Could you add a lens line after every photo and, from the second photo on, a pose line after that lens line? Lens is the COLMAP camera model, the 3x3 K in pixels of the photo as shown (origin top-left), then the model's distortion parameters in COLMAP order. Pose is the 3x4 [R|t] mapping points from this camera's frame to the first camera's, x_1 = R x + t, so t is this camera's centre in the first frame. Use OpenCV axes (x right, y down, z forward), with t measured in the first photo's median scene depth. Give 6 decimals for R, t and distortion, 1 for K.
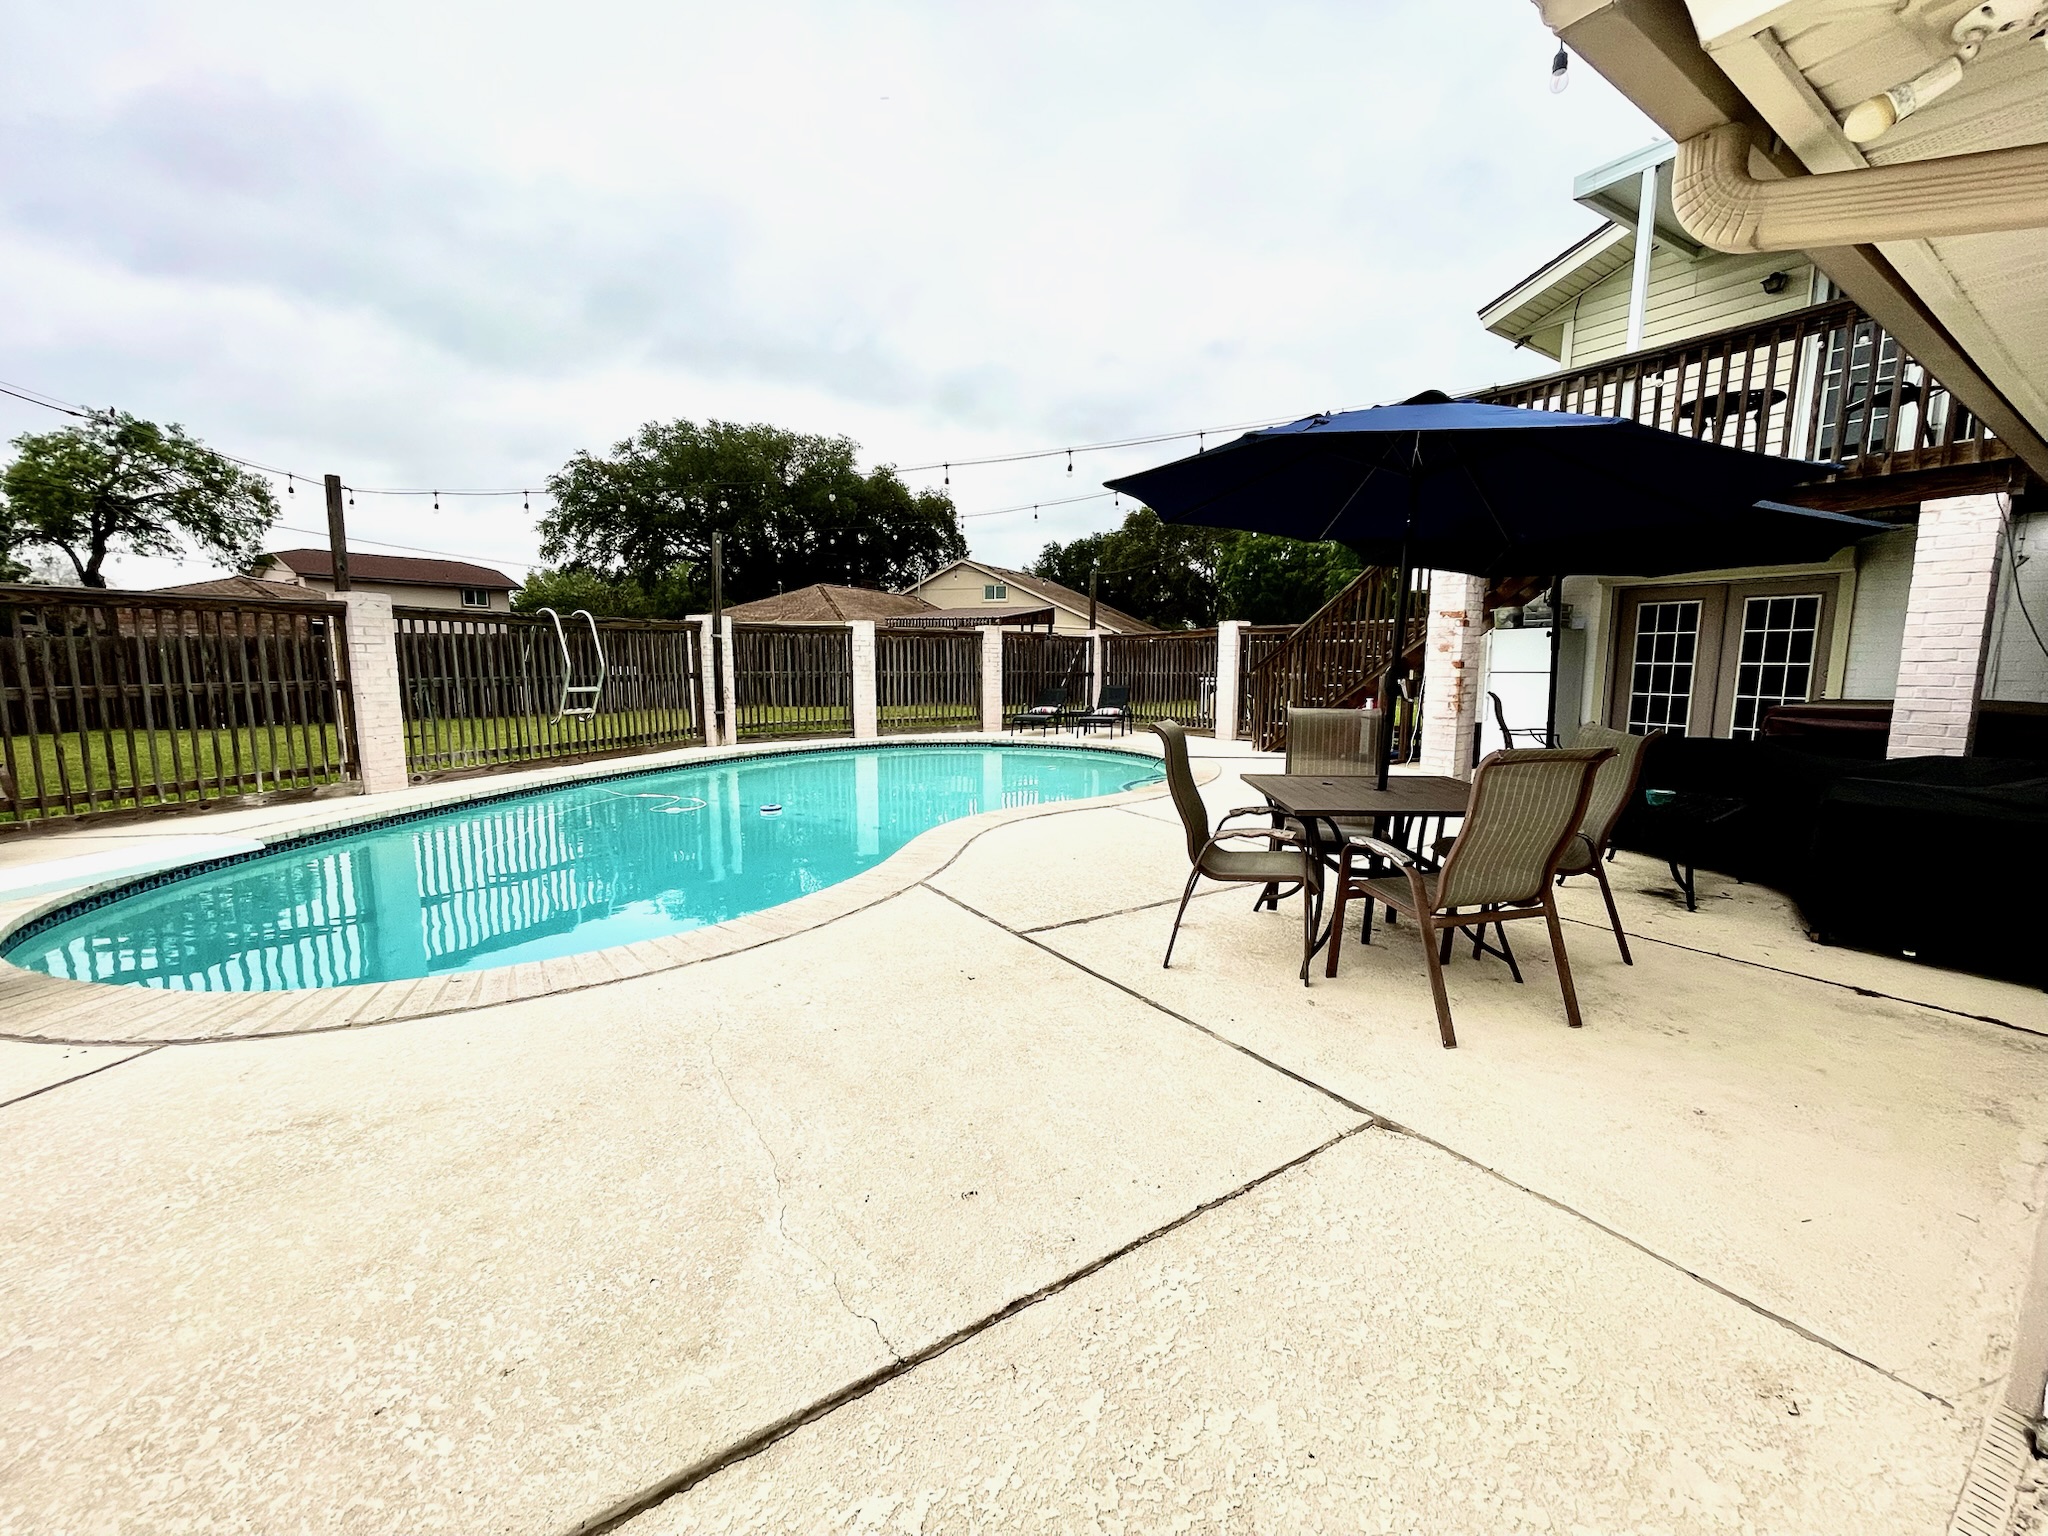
lens RADIAL K [[822.4, 0, 1027.0], [0, 822.4, 767.2], [0, 0, 1]] dist [0.012016, 0.000126]
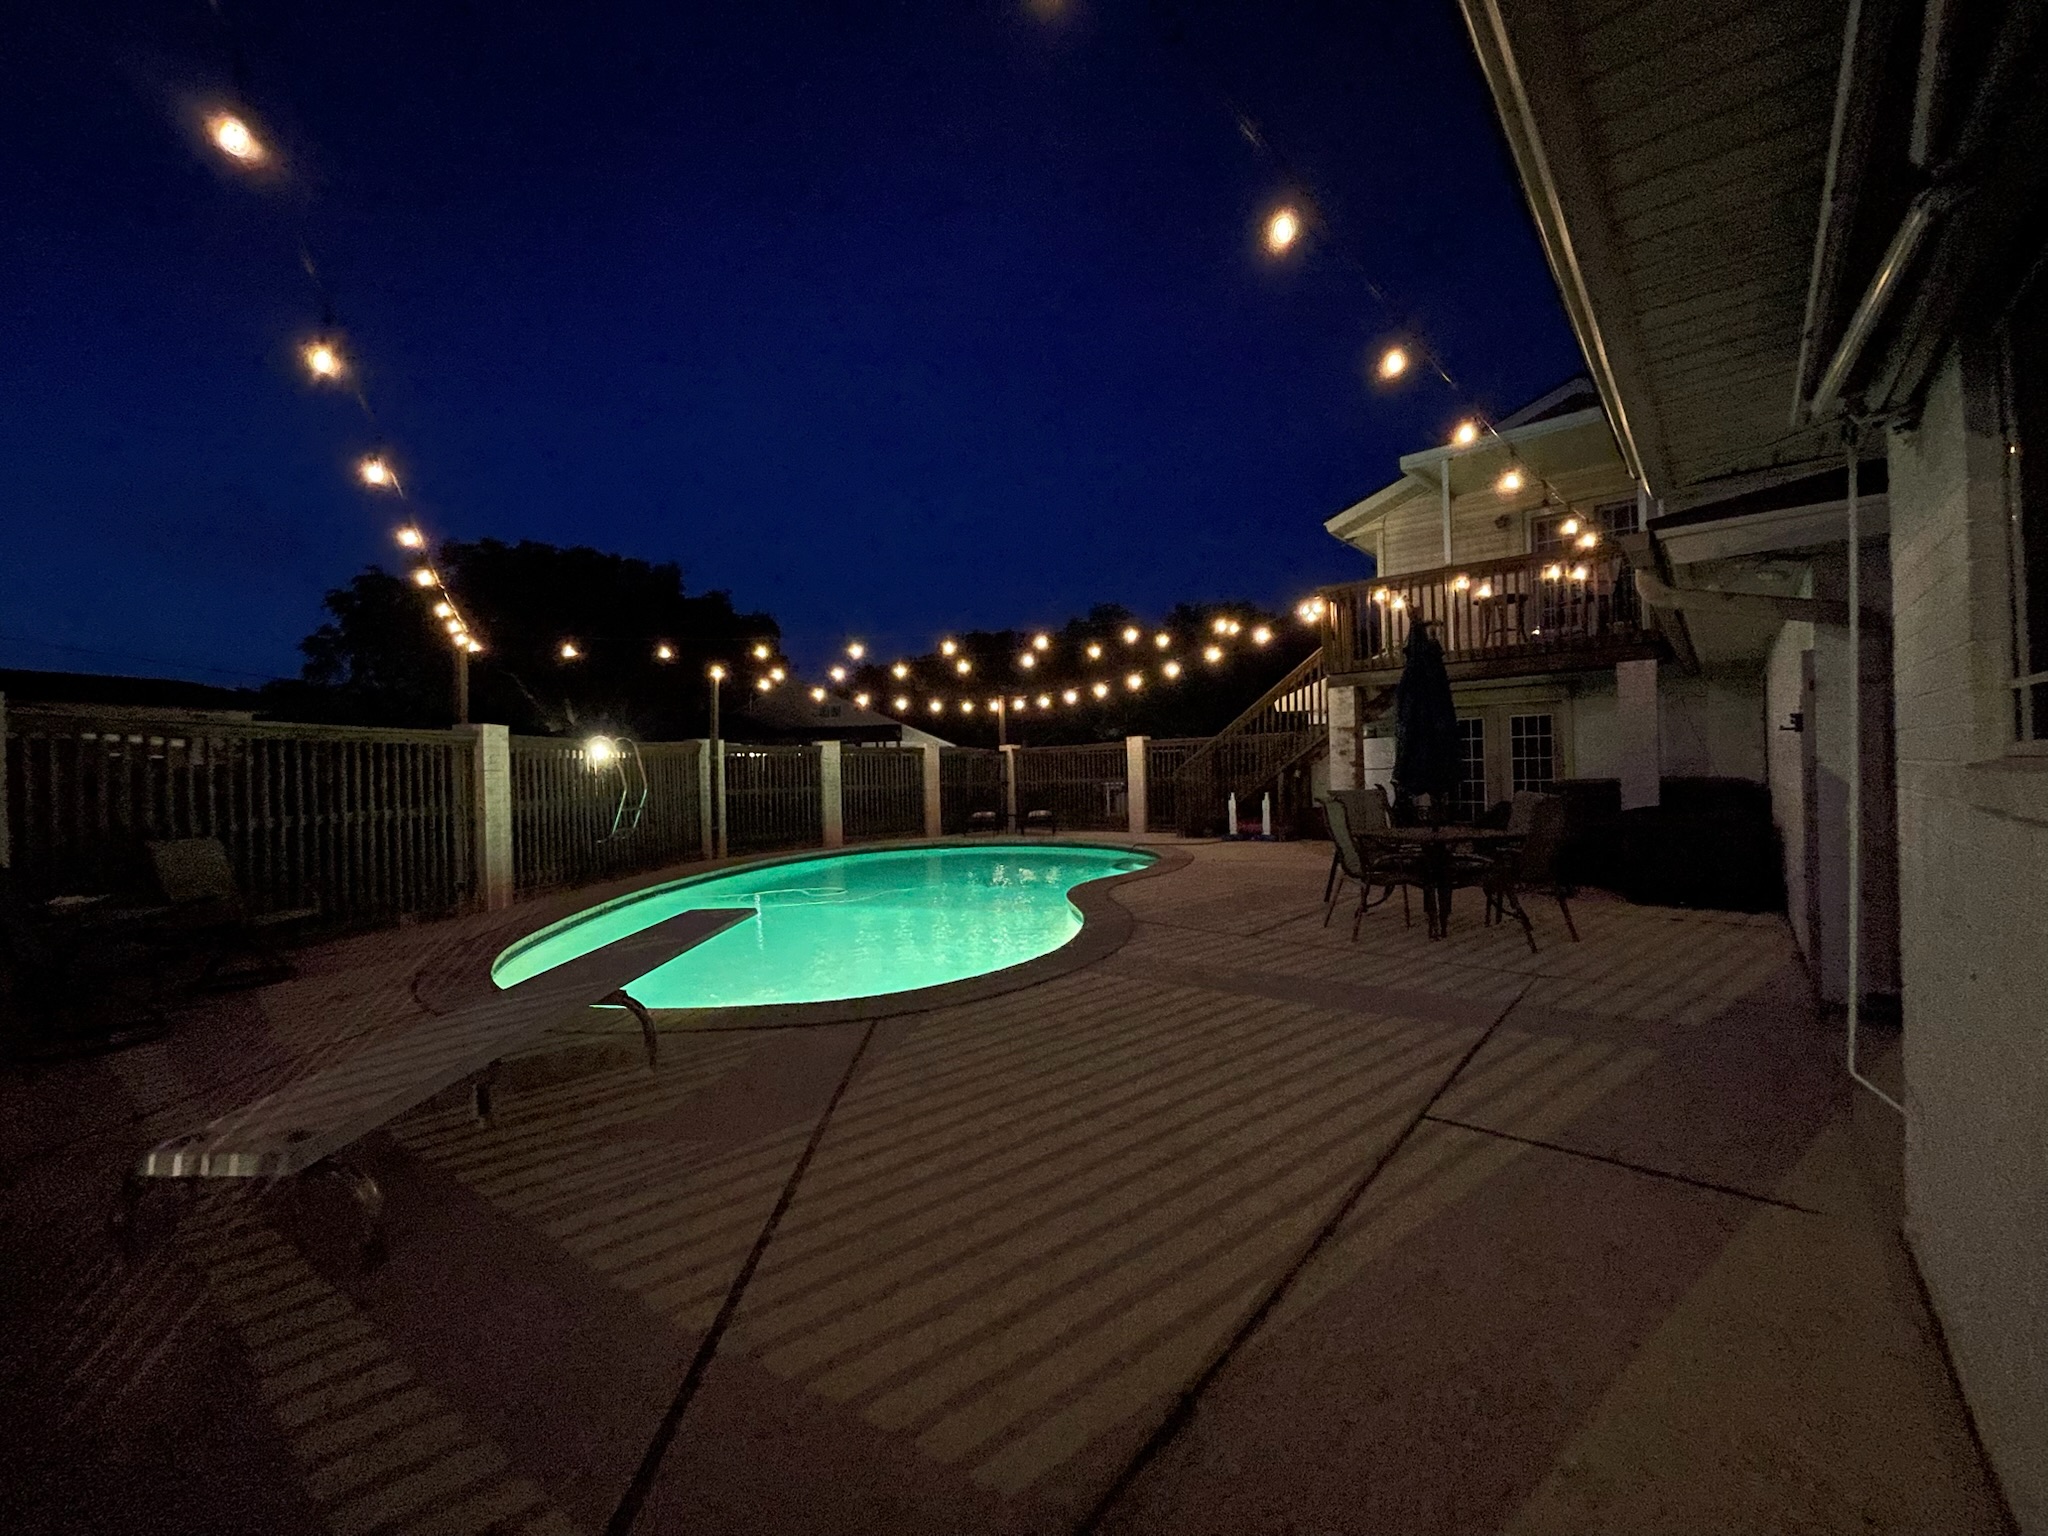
lens RADIAL K [[822.4, 0, 1025.8], [0, 822.4, 771.0], [0, 0, 1]] dist [0.012016, 0.000126]
pose [[0.964221, -0.029892, 0.263407, -0.338658], [0.064551, 0.990190, -0.123926, 0.023496], [-0.257119, 0.136495, 0.956692, -0.180008]]
